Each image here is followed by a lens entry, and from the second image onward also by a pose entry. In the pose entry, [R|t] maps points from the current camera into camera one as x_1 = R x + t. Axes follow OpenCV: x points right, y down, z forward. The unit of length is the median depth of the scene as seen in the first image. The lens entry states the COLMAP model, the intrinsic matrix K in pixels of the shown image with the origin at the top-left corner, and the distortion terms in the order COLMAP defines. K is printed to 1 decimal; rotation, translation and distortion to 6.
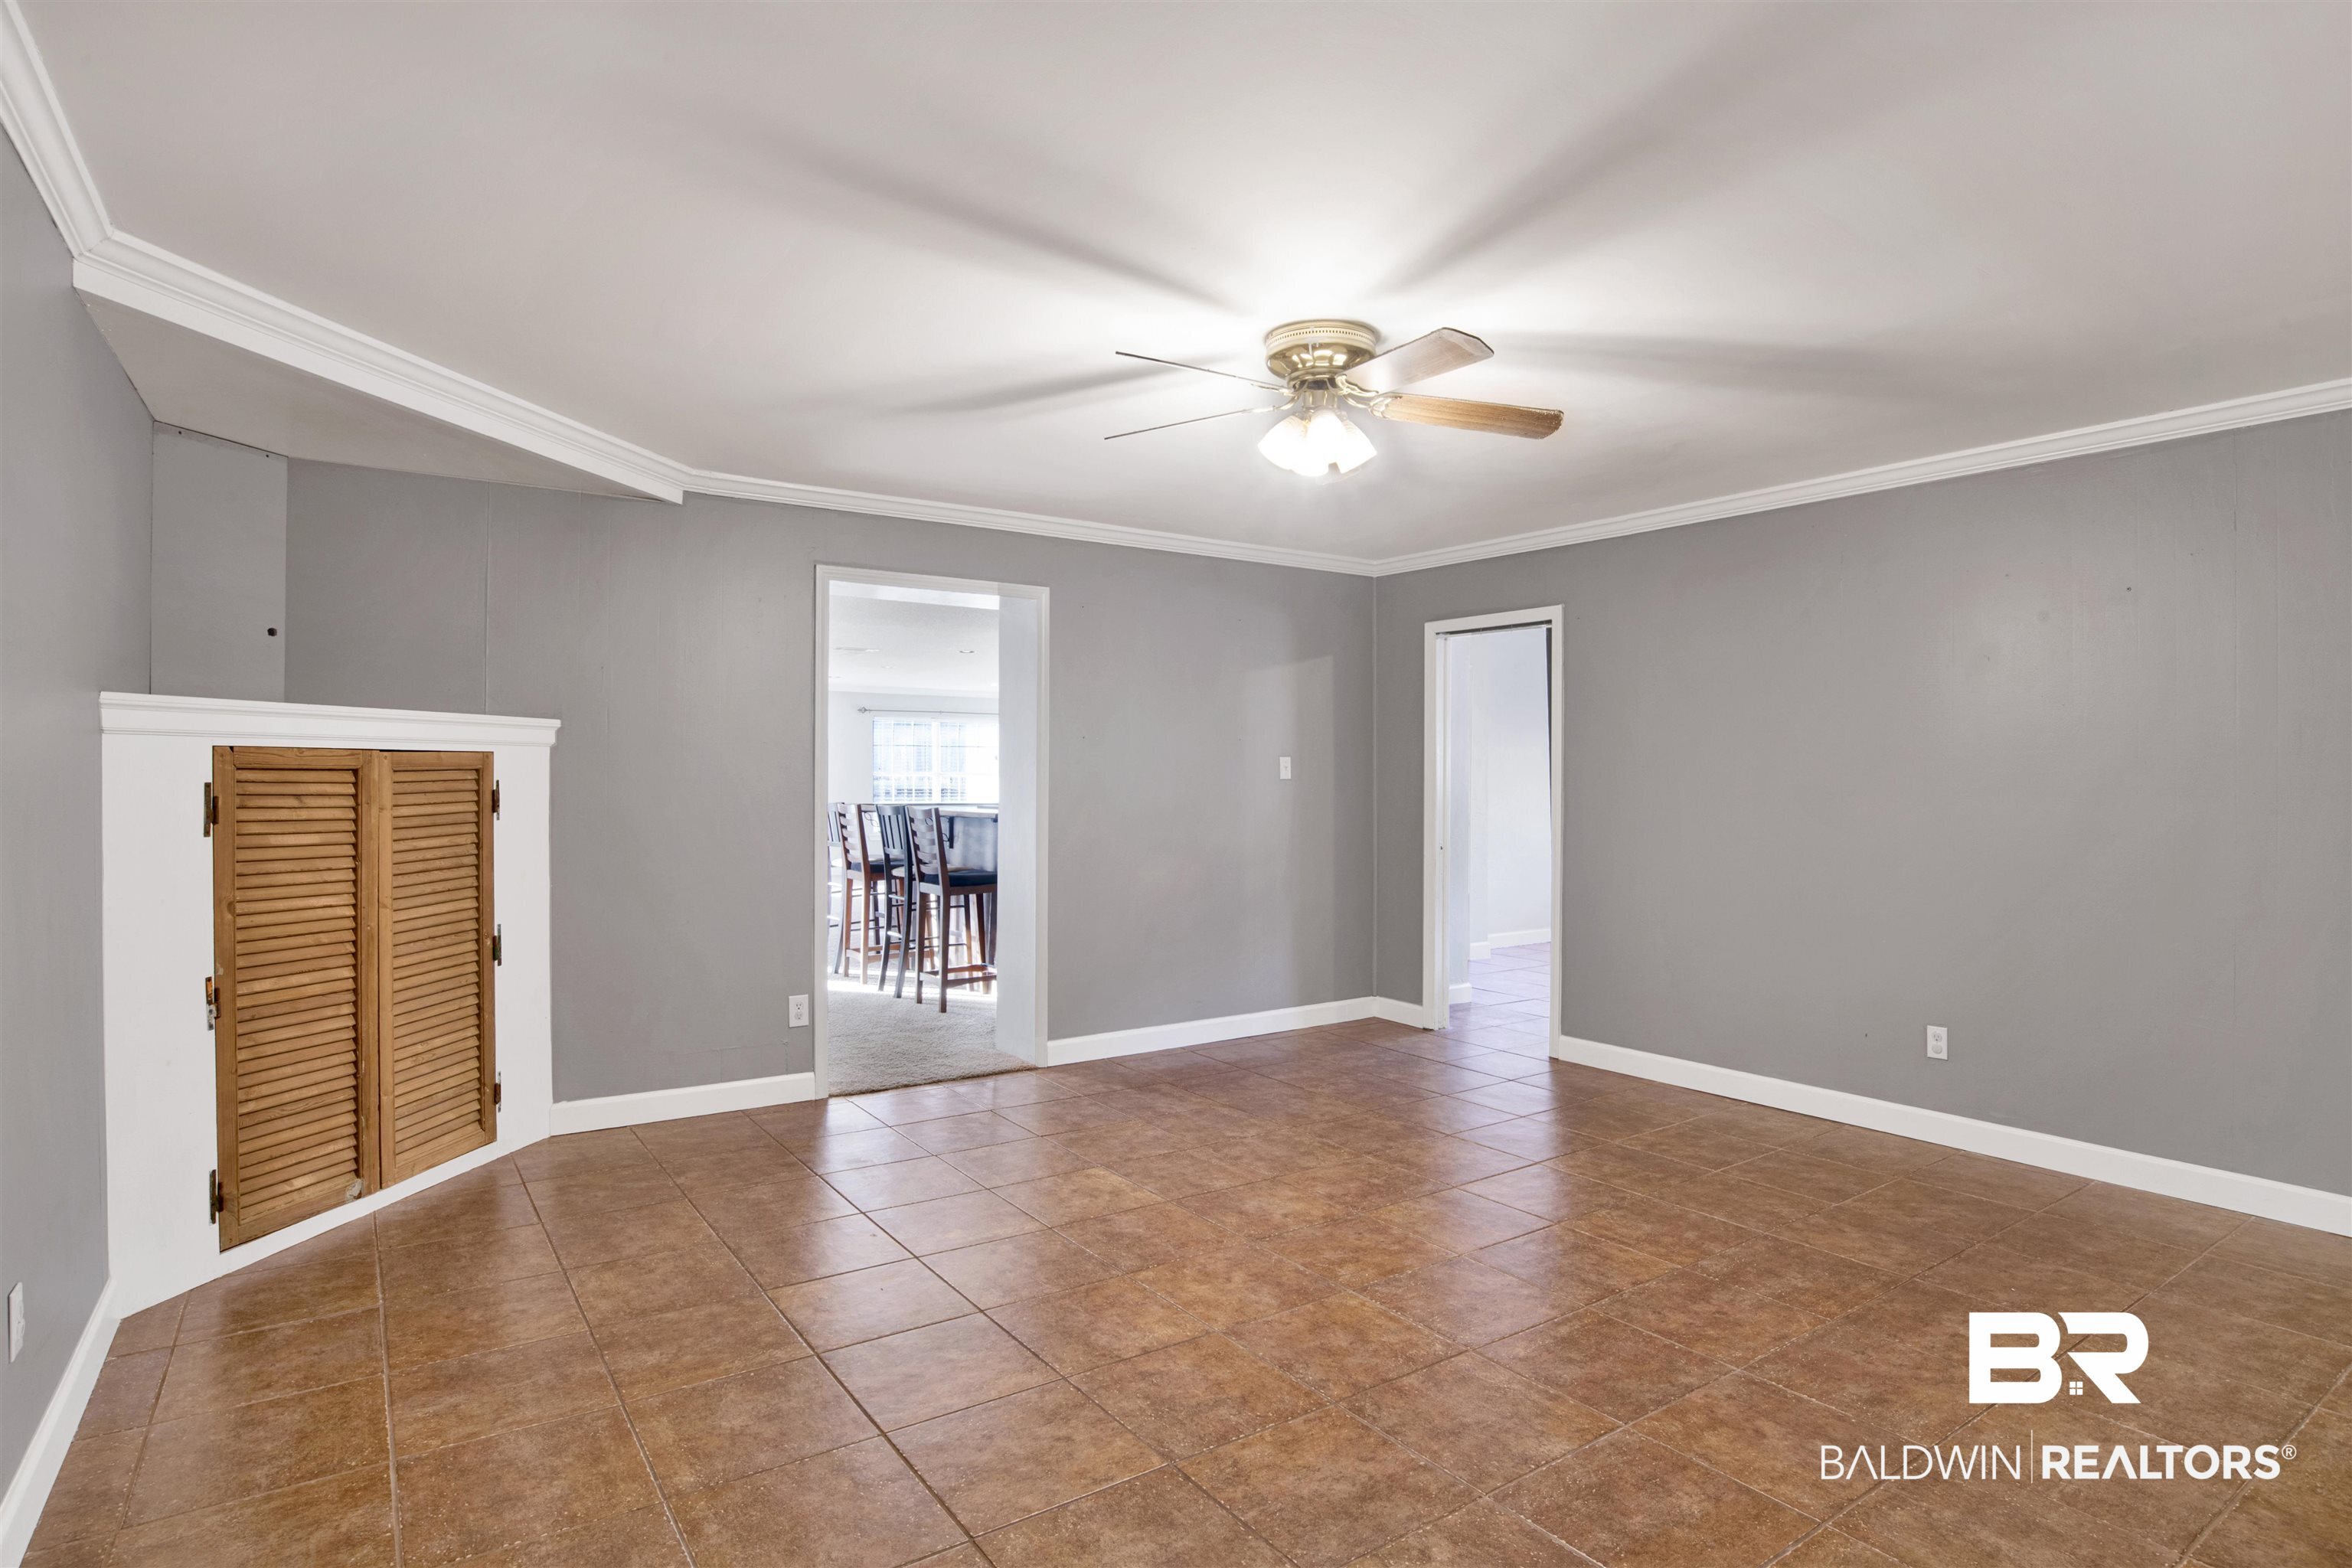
lens RADIAL K [[1236.4, 0, 1160.7], [0, 1236.4, 781.2], [0, 0, 1]] dist [-0.023803, 0.000467]
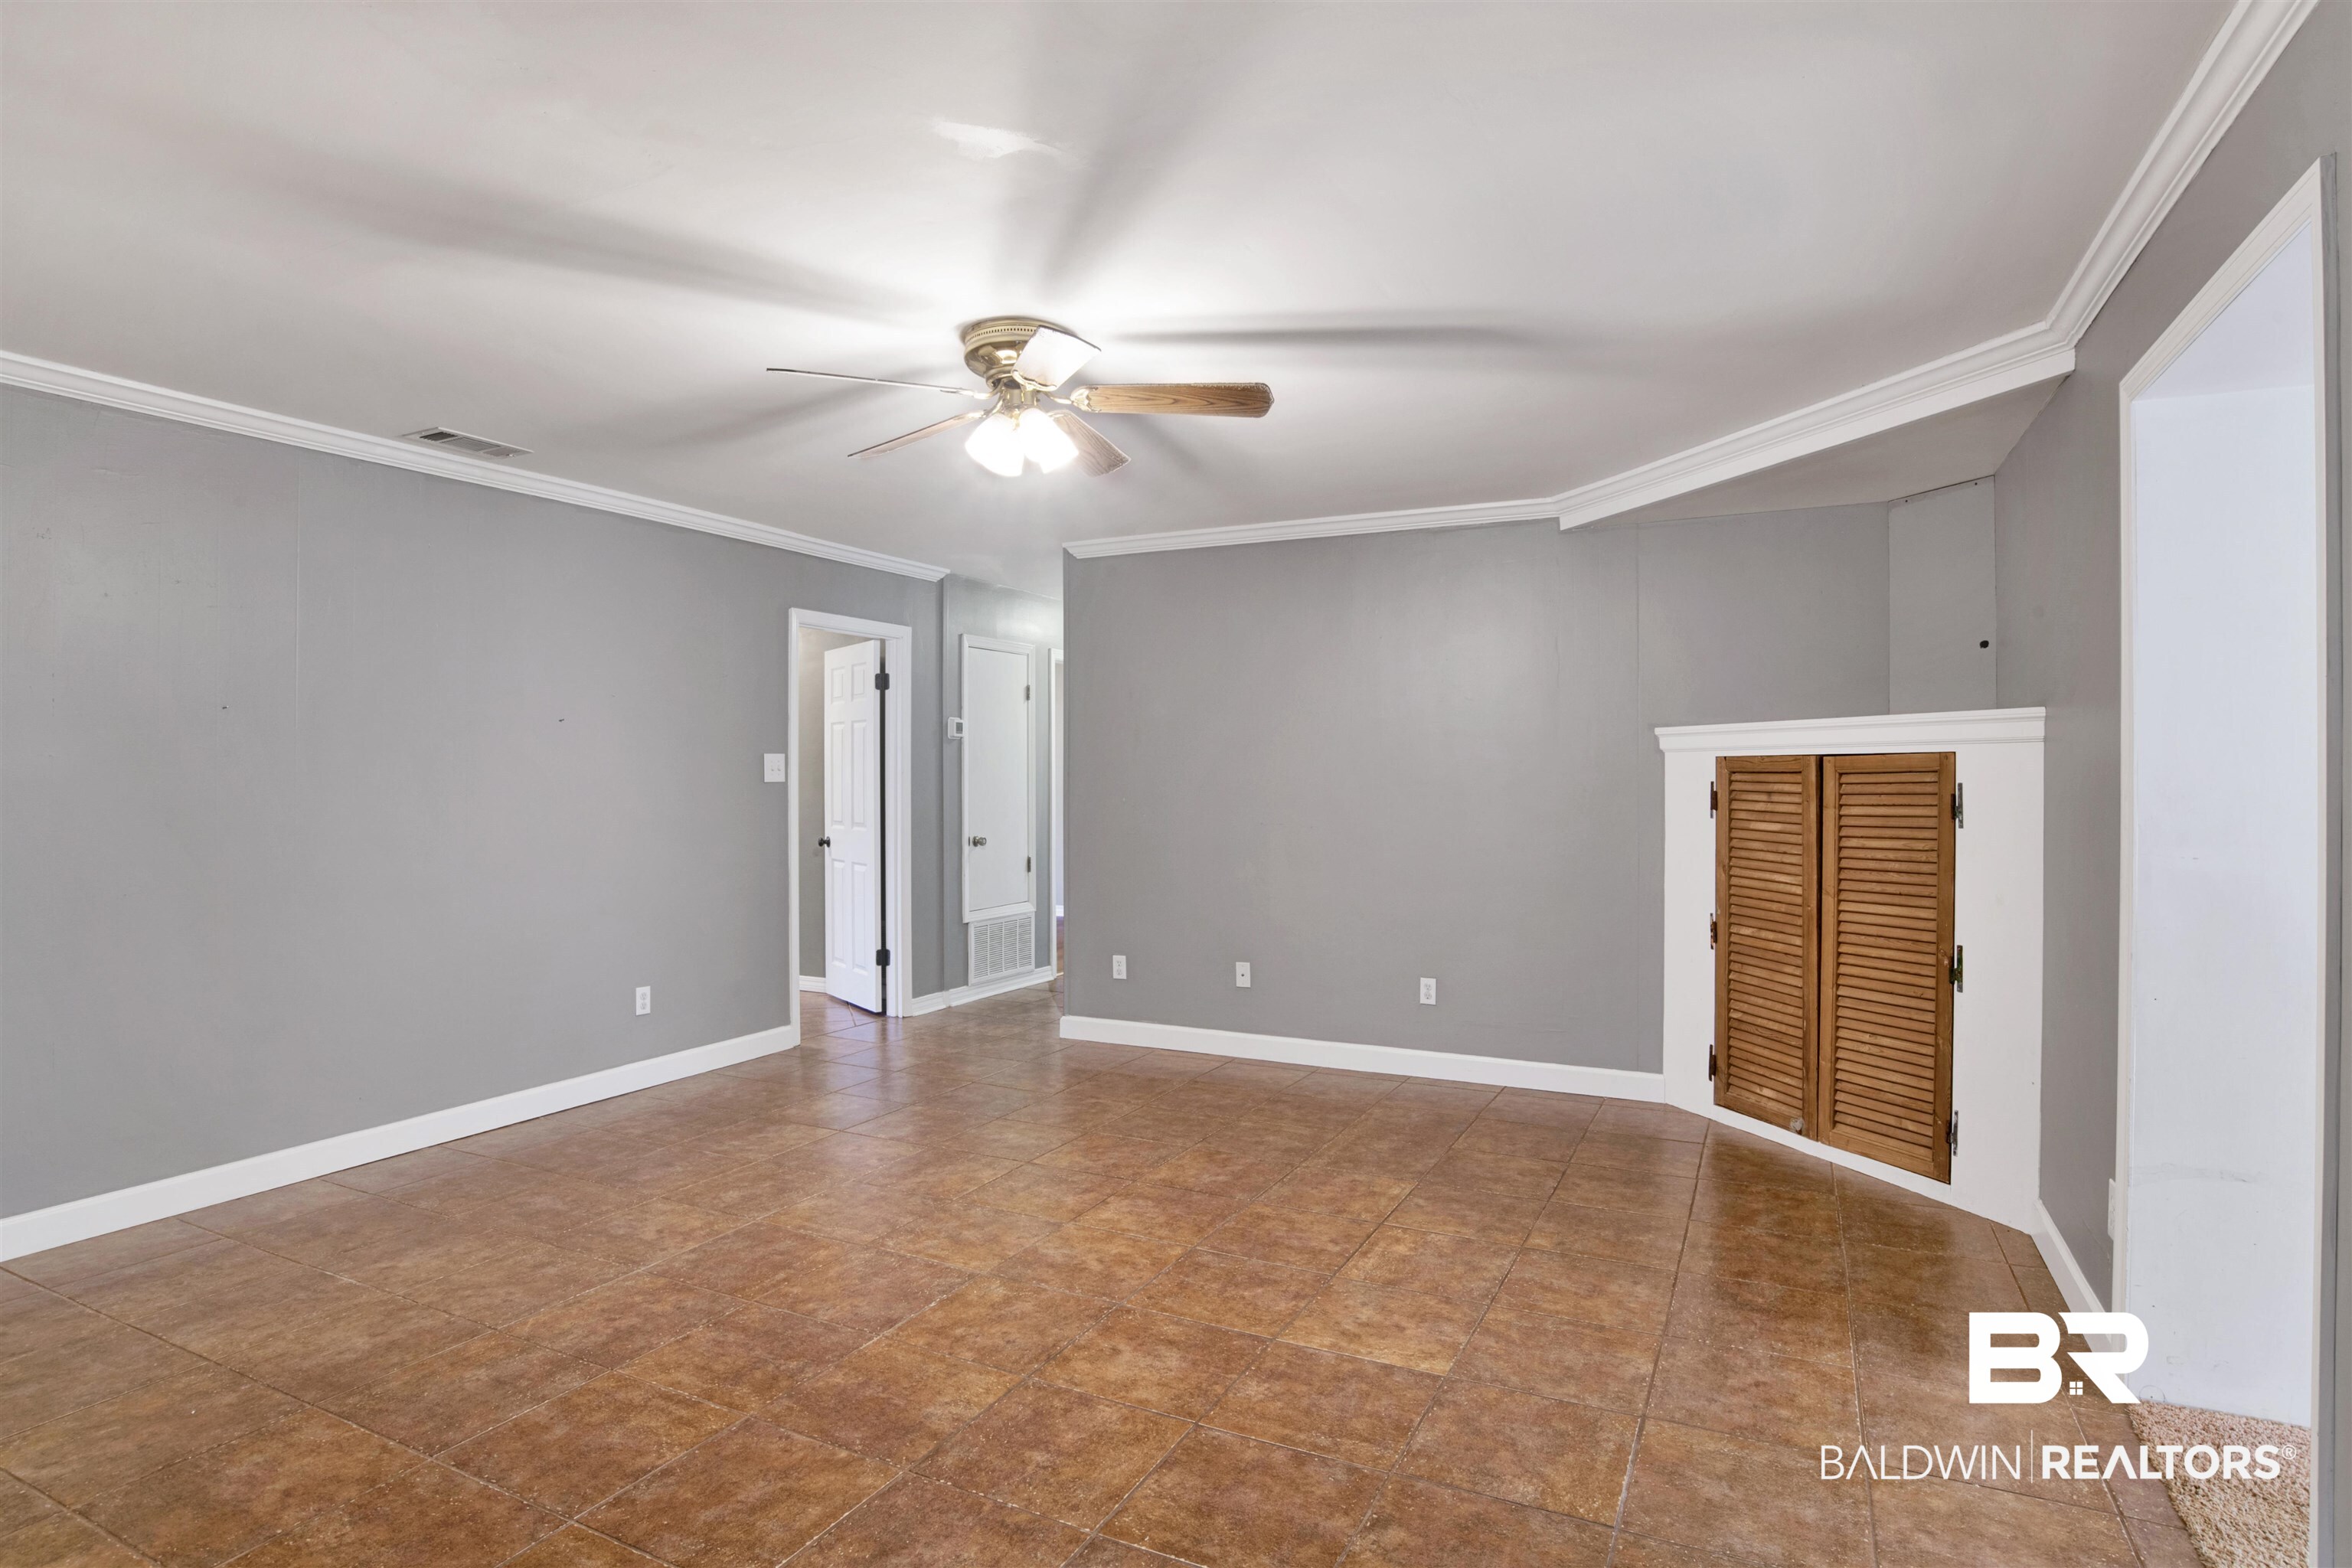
lens RADIAL K [[1236.4, 0, 1160.7], [0, 1236.4, 781.2], [0, 0, 1]] dist [-0.023803, 0.000467]
pose [[-0.875593, -0.002701, -0.483042, 0.483943], [-0.007408, 0.999942, 0.007838, -0.005657], [0.482993, 0.010441, -0.875562, 1.824436]]
